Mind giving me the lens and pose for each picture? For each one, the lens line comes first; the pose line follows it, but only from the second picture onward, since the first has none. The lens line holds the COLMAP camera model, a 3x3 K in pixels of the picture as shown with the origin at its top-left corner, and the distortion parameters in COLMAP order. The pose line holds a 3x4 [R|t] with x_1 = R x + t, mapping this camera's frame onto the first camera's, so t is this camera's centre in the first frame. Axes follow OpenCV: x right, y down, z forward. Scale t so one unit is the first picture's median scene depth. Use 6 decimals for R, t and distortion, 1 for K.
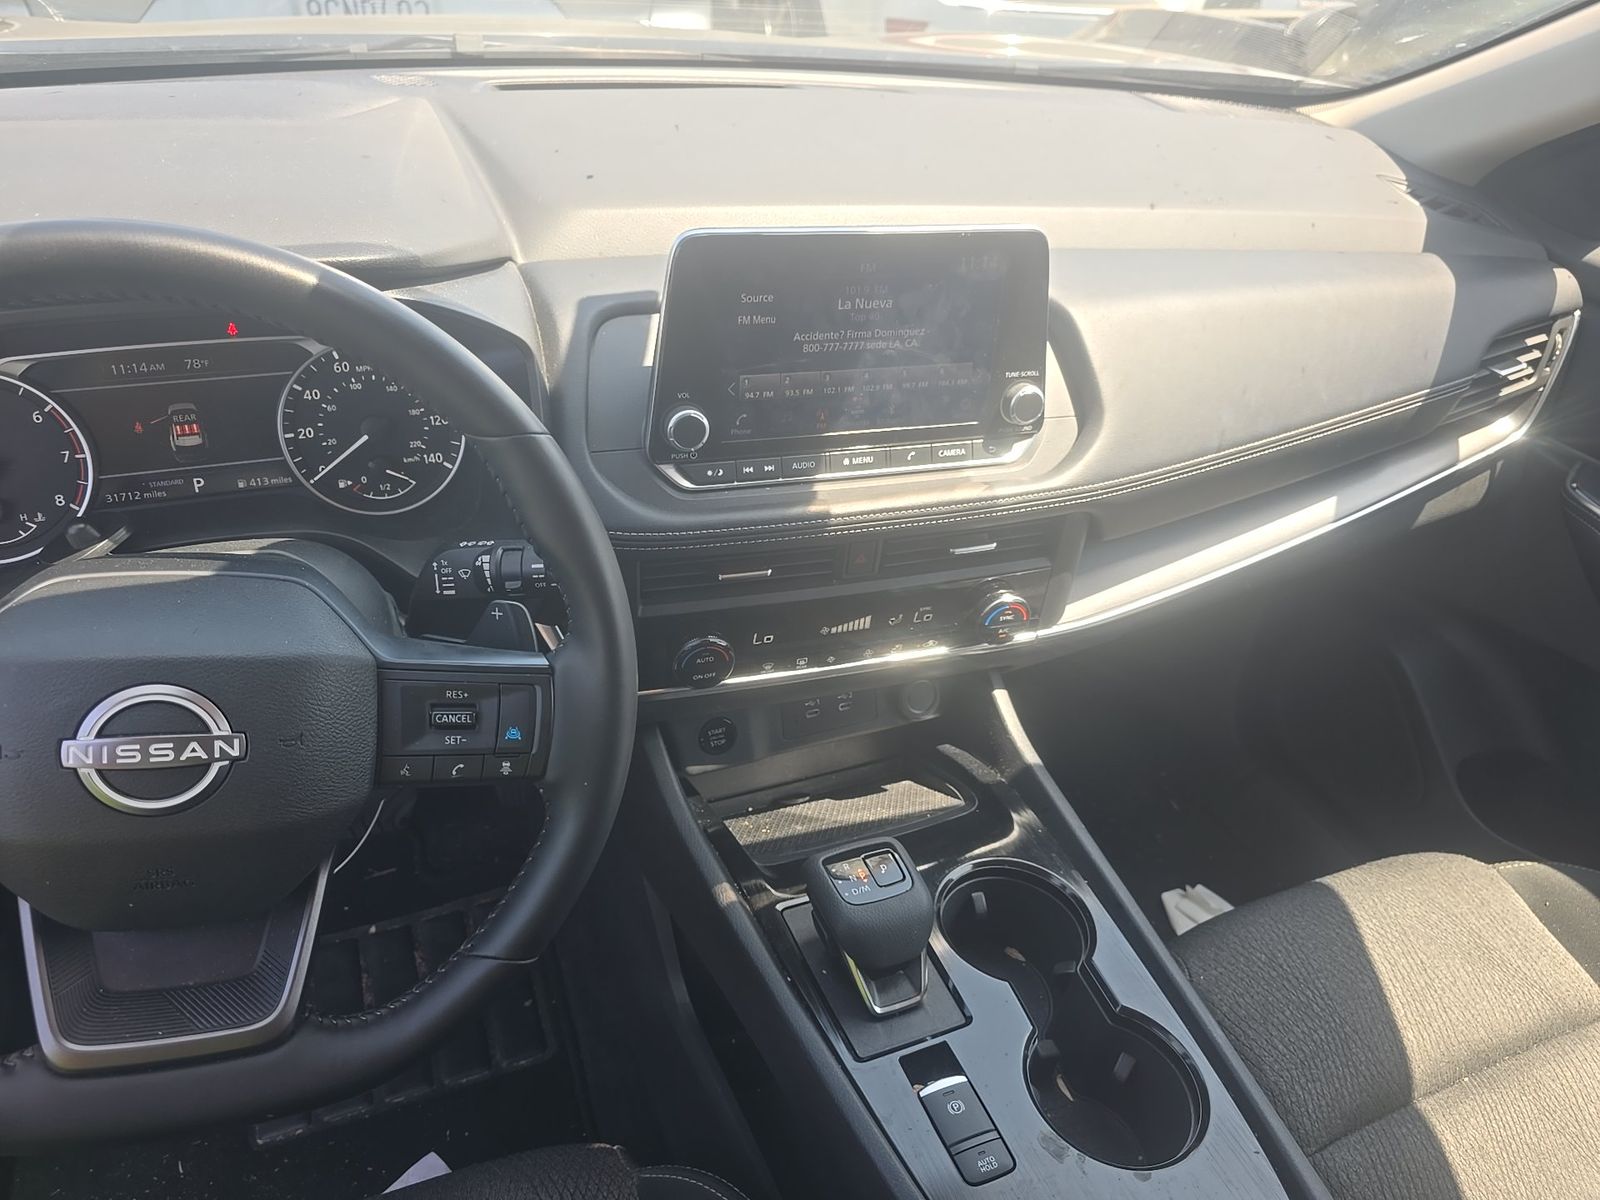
lens RADIAL K [[1090.9, 0, 780.6], [0, 1090.9, 593.3], [0, 0, 1]] dist [0.034831, -0.036584]
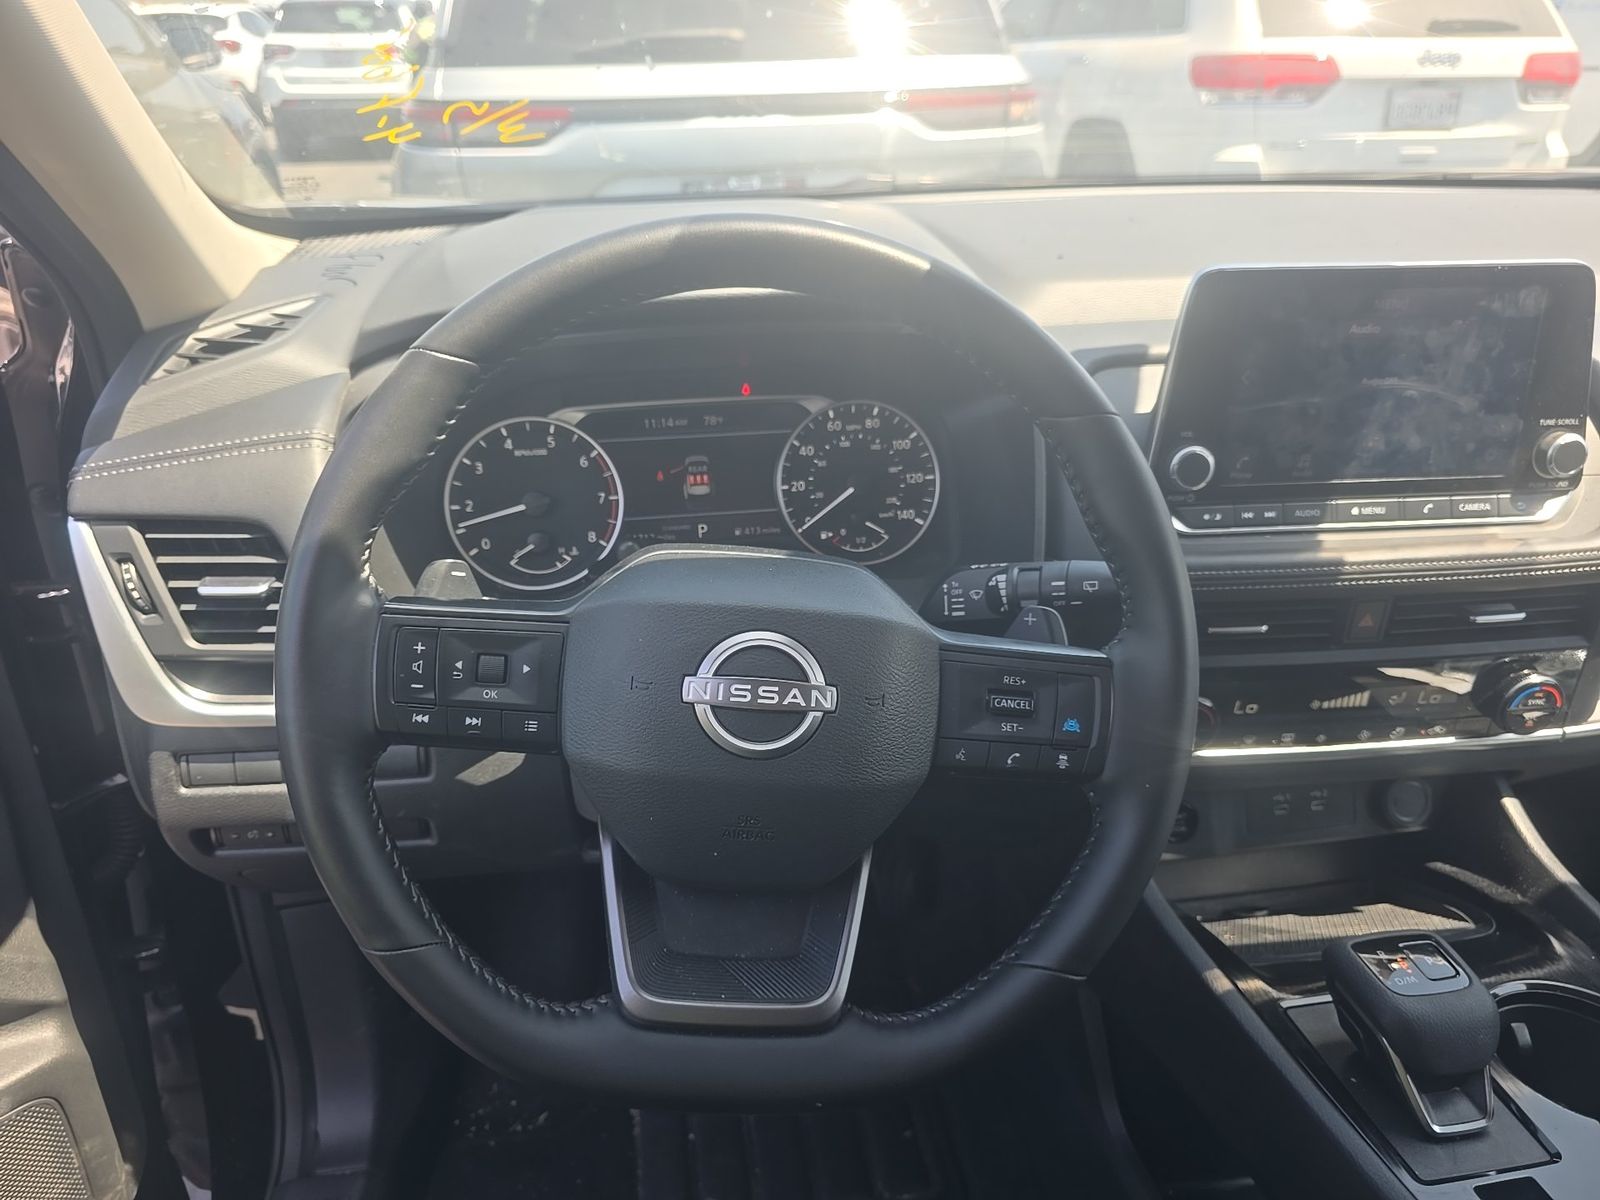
lens RADIAL K [[1090.9, 0, 790.5], [0, 1090.9, 595.0], [0, 0, 1]] dist [0.034831, -0.036584]
pose [[0.970760, 0.018430, -0.239346, -0.189357], [-0.060358, 0.983757, -0.169053, 0.142759], [0.232342, 0.178556, 0.956104, 0.002740]]
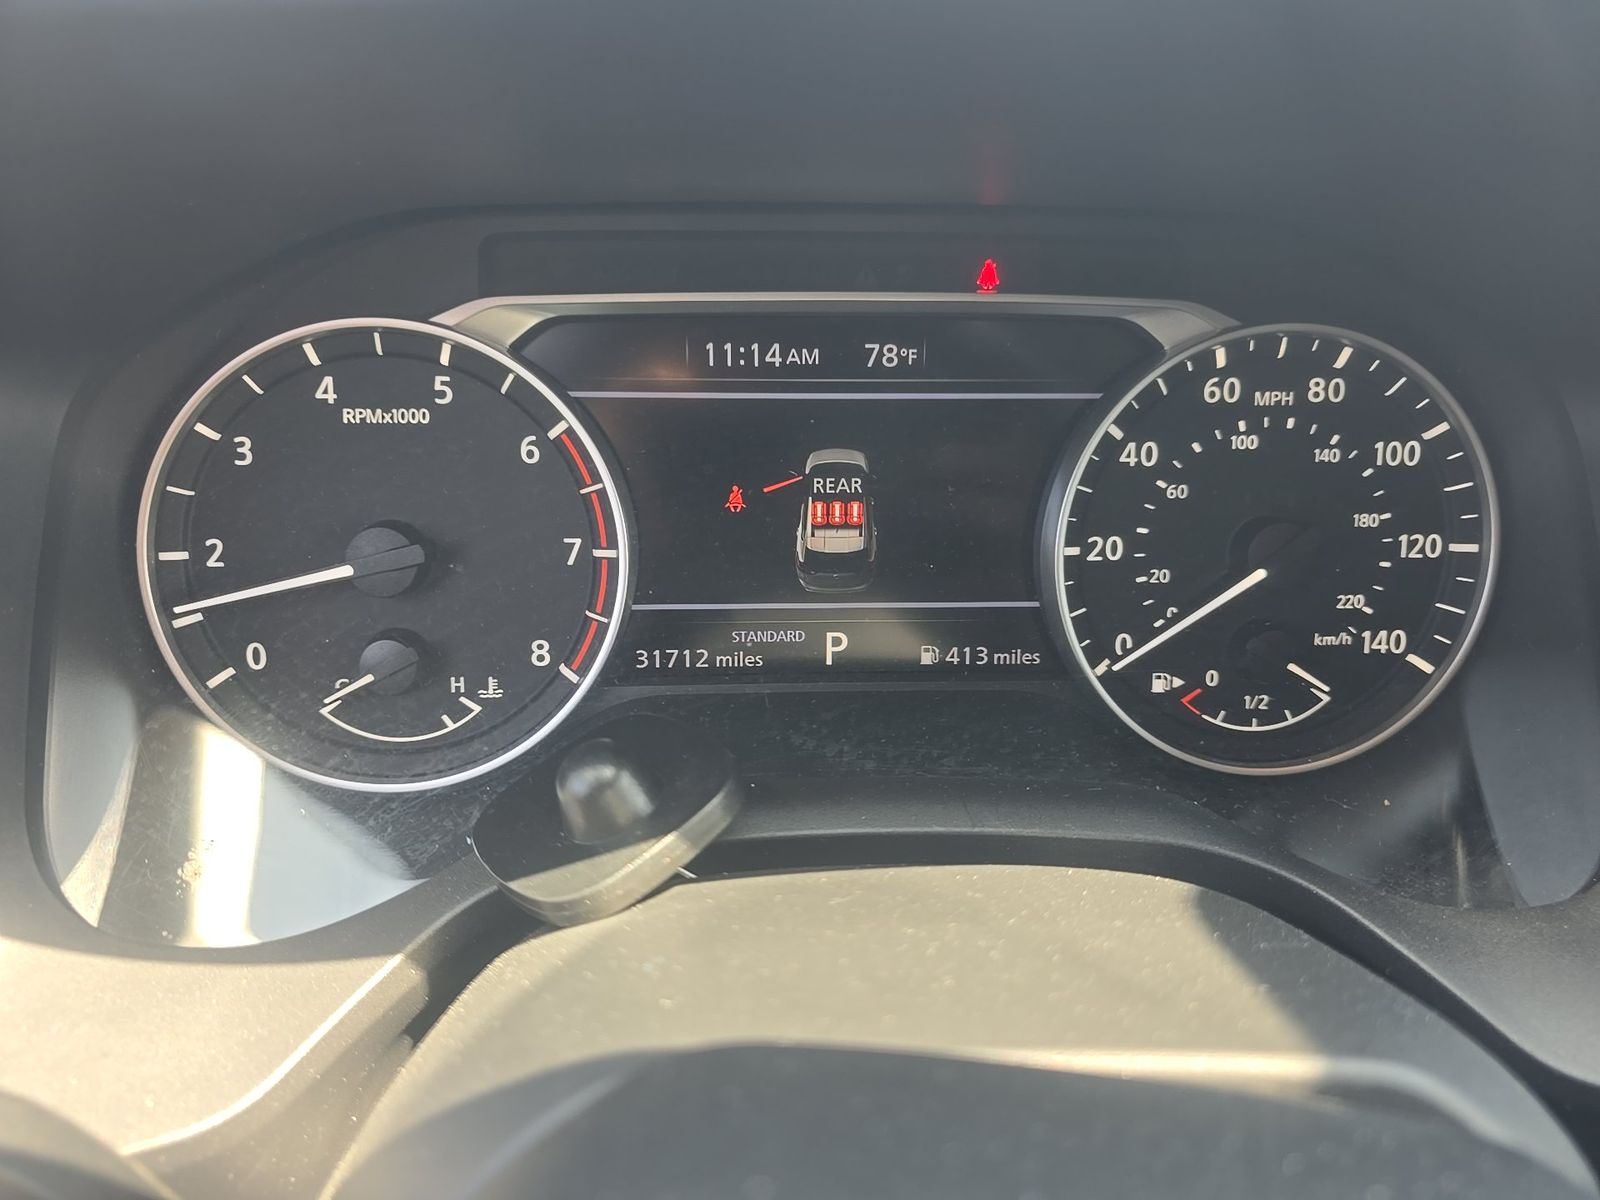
lens RADIAL K [[1090.9, 0, 782.6], [0, 1090.9, 584.5], [0, 0, 1]] dist [0.034831, -0.036584]
pose [[0.943383, 0.102608, -0.315435, -0.429455], [-0.145591, 0.982543, -0.115812, -0.073314], [0.298045, 0.155180, 0.941854, 0.617263]]
